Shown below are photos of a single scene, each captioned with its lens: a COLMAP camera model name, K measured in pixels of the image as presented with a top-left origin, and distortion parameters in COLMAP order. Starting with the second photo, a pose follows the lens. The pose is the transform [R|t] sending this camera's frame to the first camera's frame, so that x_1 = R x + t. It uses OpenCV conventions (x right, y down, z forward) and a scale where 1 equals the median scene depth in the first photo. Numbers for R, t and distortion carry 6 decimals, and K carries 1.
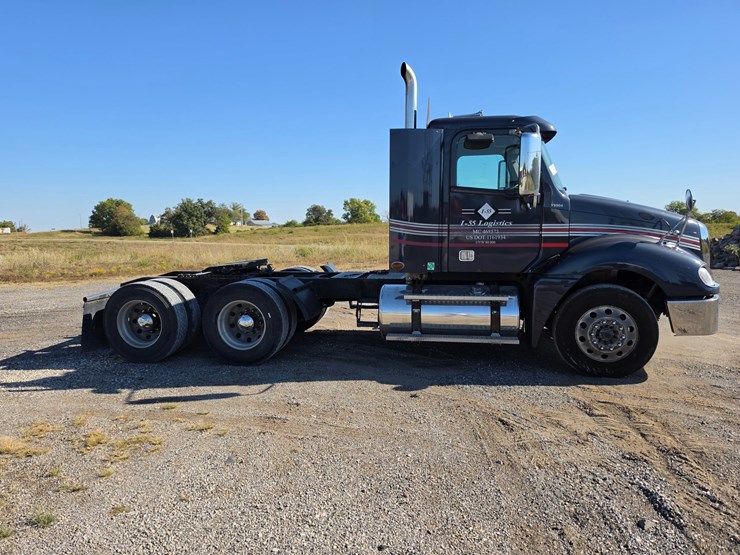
lens RADIAL K [[509.0, 0, 364.0], [0, 509.0, 281.1], [0, 0, 1]] dist [0.084587, -0.119623]
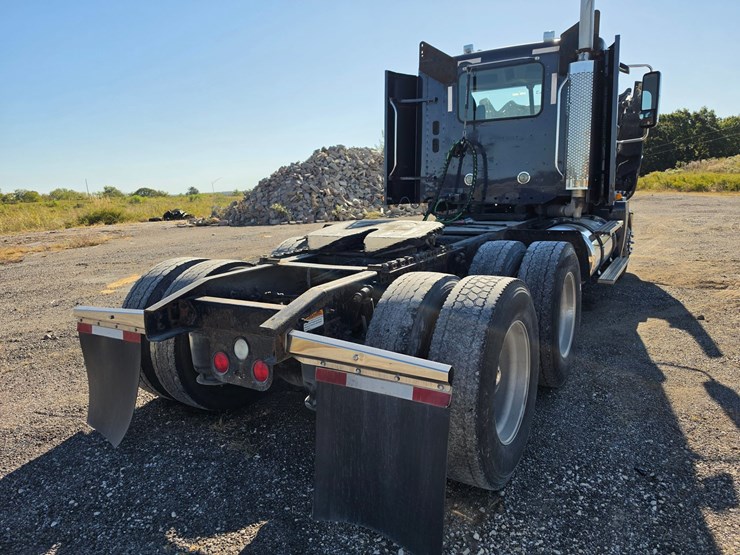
lens RADIAL K [[511.5, 0, 372.8], [0, 511.5, 277.4], [0, 0, 1]] dist [0.066625, -0.096475]
pose [[0.355294, -0.173375, 0.918535, -0.929697], [0.145550, 0.980924, 0.128852, -0.070389], [-0.923353, 0.087913, 0.373751, 1.065724]]
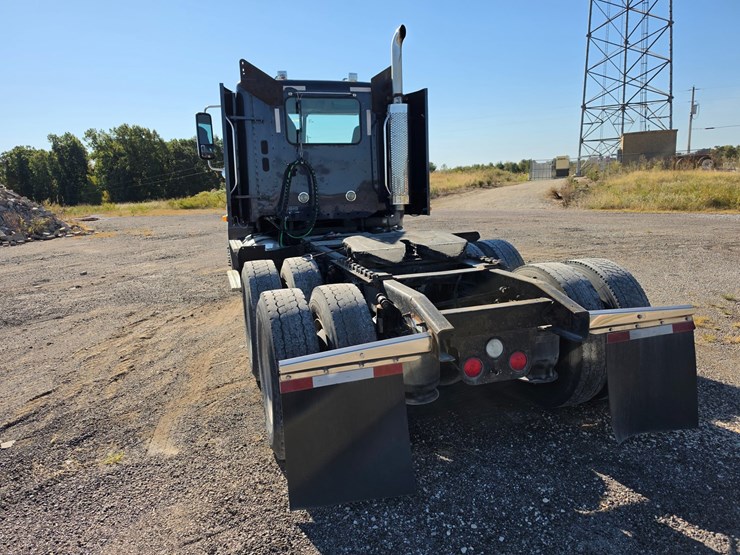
lens RADIAL K [[509.0, 0, 364.0], [0, 509.0, 281.1], [0, 0, 1]] dist [0.084587, -0.119623]
pose [[-0.456931, -0.138102, 0.878716, -0.935464], [0.155201, 0.960343, 0.231634, -0.166955], [-0.875858, 0.242219, -0.417377, 1.667963]]
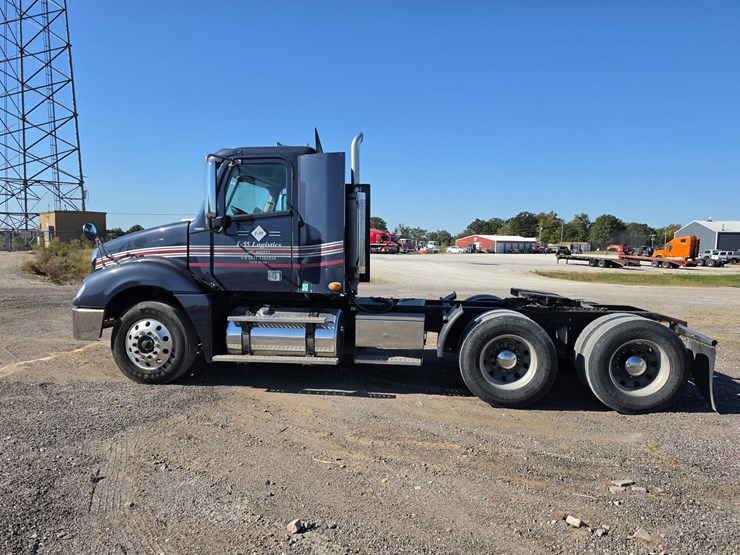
lens RADIAL K [[508.6, 0, 365.1], [0, 508.6, 287.5], [0, 0, 1]] dist [0.080429, -0.109493]
pose [[-0.998450, 0.004187, -0.055494, 0.143495], [-0.006650, 0.981045, 0.193666, -0.282379], [0.055253, 0.193735, -0.979497, 2.423074]]
